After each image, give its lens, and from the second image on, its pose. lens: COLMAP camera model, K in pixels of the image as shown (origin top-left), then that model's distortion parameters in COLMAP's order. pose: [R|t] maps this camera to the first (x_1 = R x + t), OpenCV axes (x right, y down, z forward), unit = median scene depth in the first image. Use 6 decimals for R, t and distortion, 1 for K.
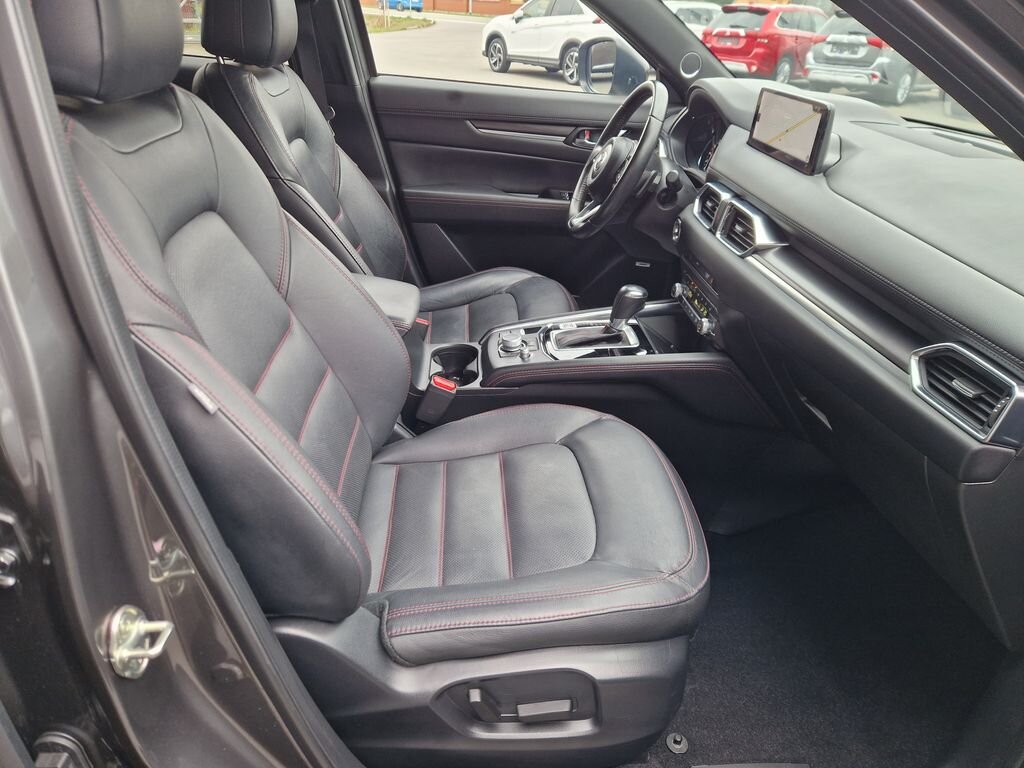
lens RADIAL K [[660.2, 0, 515.5], [0, 660.2, 377.7], [0, 0, 1]] dist [0.039482, -0.033555]
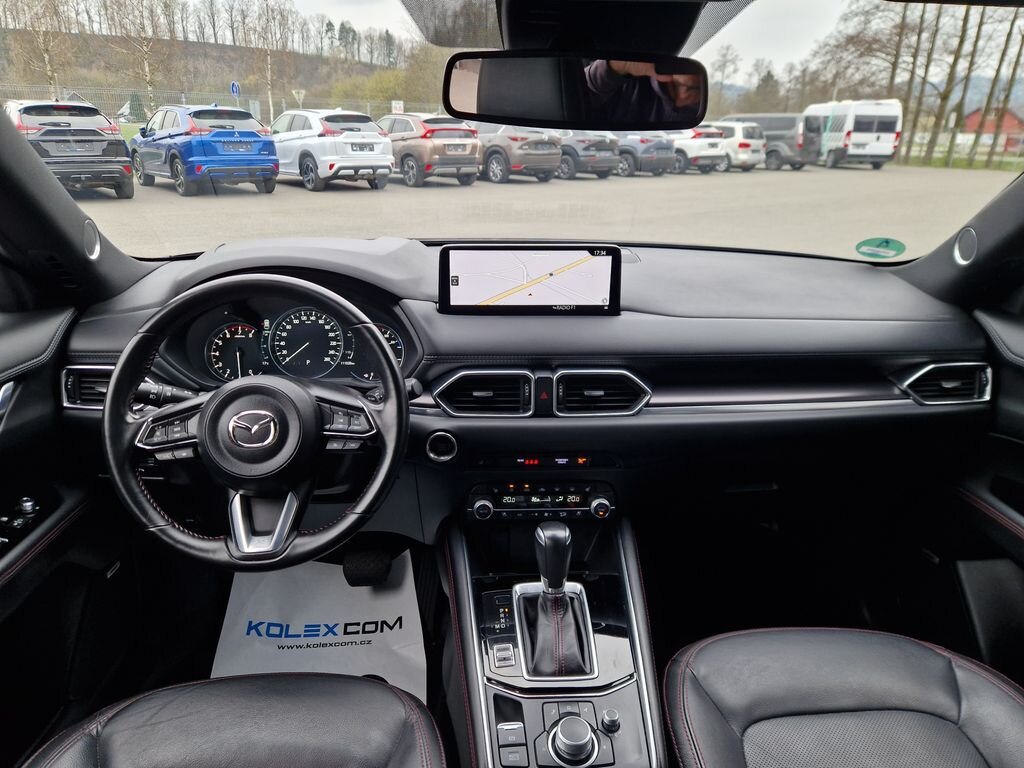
lens RADIAL K [[675.6, 0, 512.0], [0, 675.6, 384.0], [0, 0, 1]] dist [0.068676, -0.053996]
pose [[0.002962, -0.392252, 0.919853, -0.372851], [0.470214, 0.812368, 0.344903, -0.462516], [-0.882548, 0.431506, 0.186849, 0.723166]]
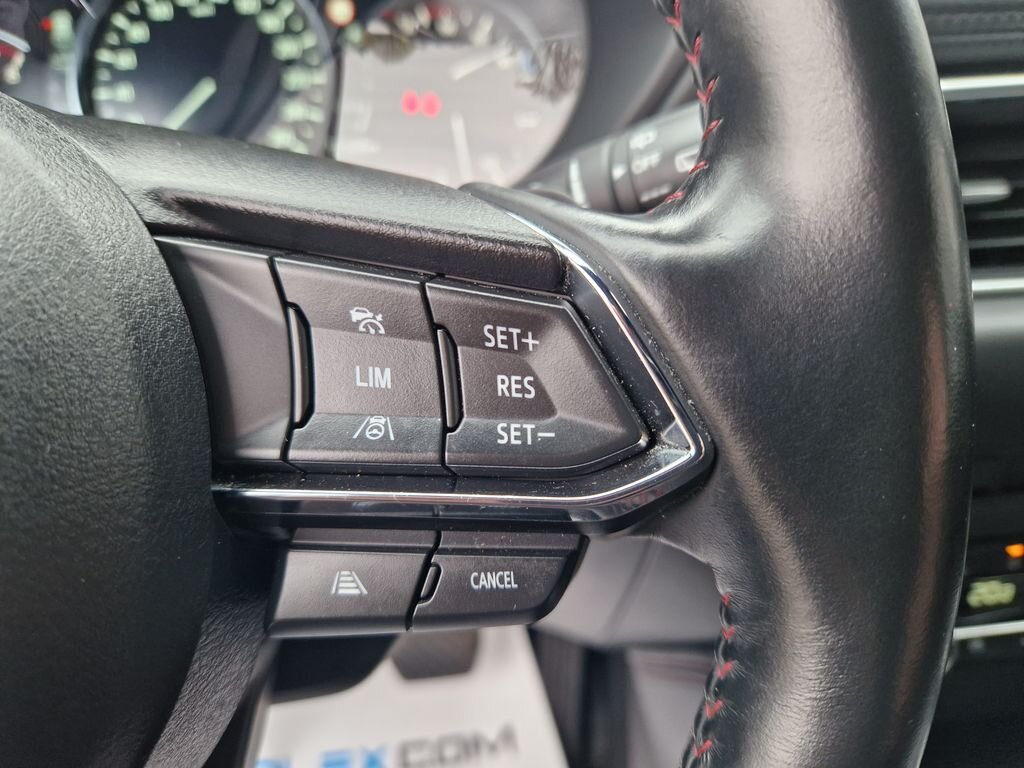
lens RADIAL K [[727.8, 0, 512.0], [0, 727.8, 384.0], [0, 0, 1]] dist [0.040619, -0.084955]
pose [[-0.014227, -0.515366, 0.856852, 0.092114], [0.532104, 0.721621, 0.442864, -0.328321], [-0.846560, 0.462235, 0.263961, 0.947332]]
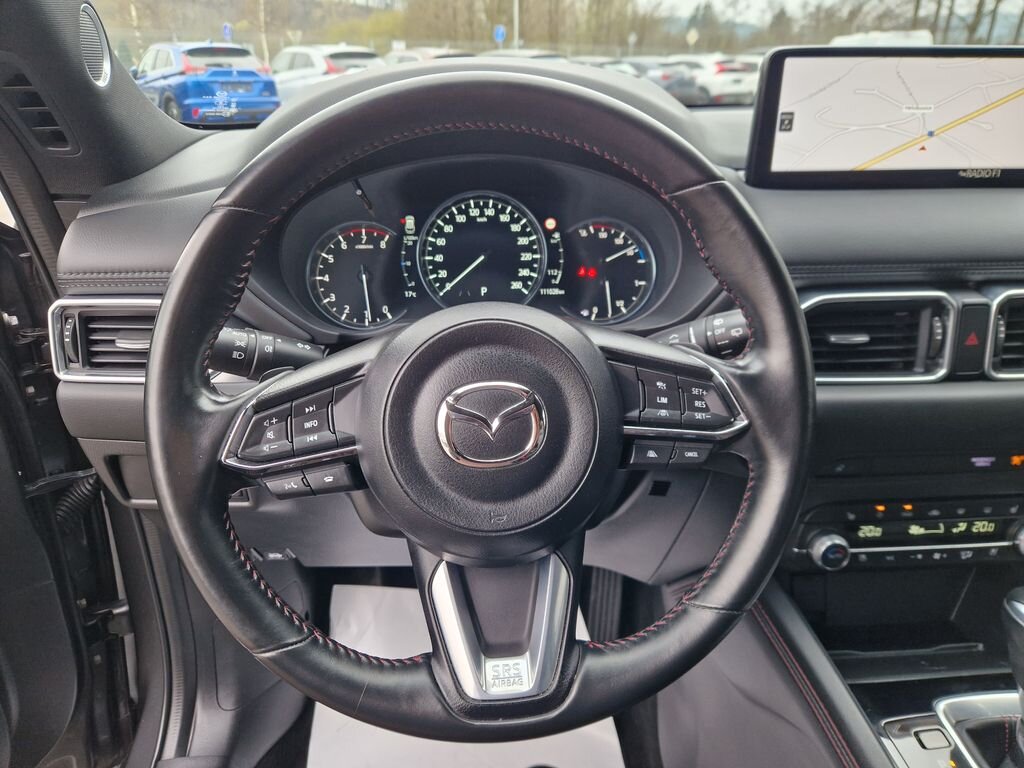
lens RADIAL K [[693.7, 0, 525.3], [0, 693.7, 378.5], [0, 0, 1]] dist [0.038129, -0.031309]
pose [[-0.009081, -0.442836, 0.896557, -0.084641], [0.484870, 0.782189, 0.391257, -0.443289], [-0.874539, 0.438267, 0.207614, 0.965267]]
